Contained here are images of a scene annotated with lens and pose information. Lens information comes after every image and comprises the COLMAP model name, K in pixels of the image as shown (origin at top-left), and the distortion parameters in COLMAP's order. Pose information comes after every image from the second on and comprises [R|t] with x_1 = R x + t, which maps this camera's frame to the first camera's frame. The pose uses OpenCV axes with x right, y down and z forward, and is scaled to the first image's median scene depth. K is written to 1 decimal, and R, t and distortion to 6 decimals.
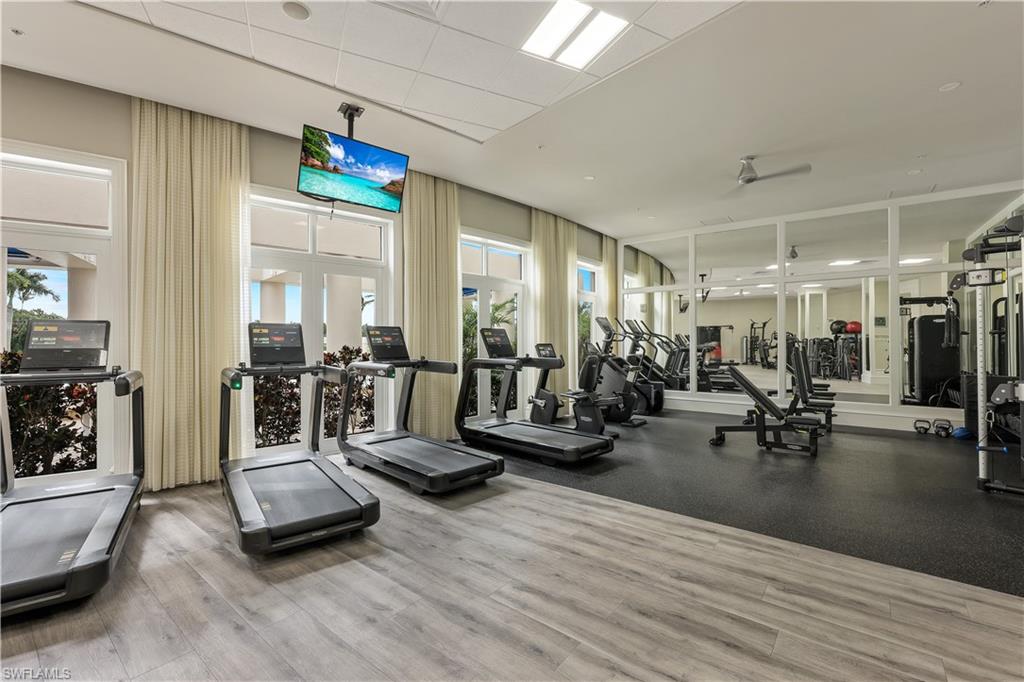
lens RADIAL K [[467.7, 0, 520.0], [0, 467.7, 338.5], [0, 0, 1]] dist [0.001679, 0.000386]
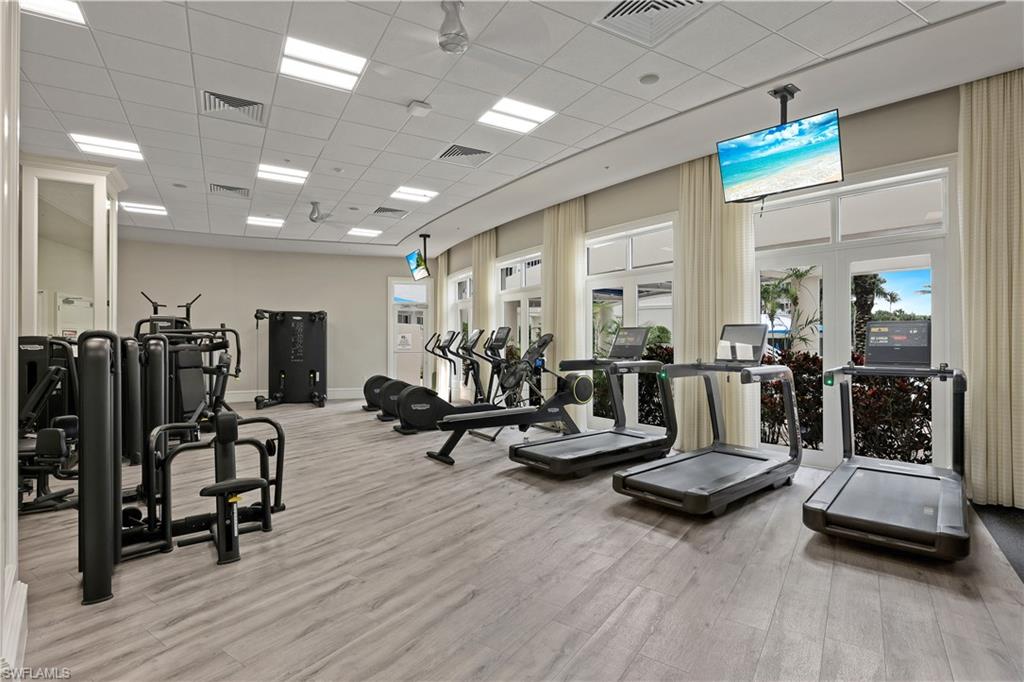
lens RADIAL K [[467.7, 0, 520.0], [0, 467.7, 338.5], [0, 0, 1]] dist [0.001679, 0.000386]
pose [[0.065087, 0.000935, -0.997879, 0.505199], [-0.000303, 1.000000, 0.000917, 0.002697], [0.997880, 0.000242, 0.065087, 0.381937]]
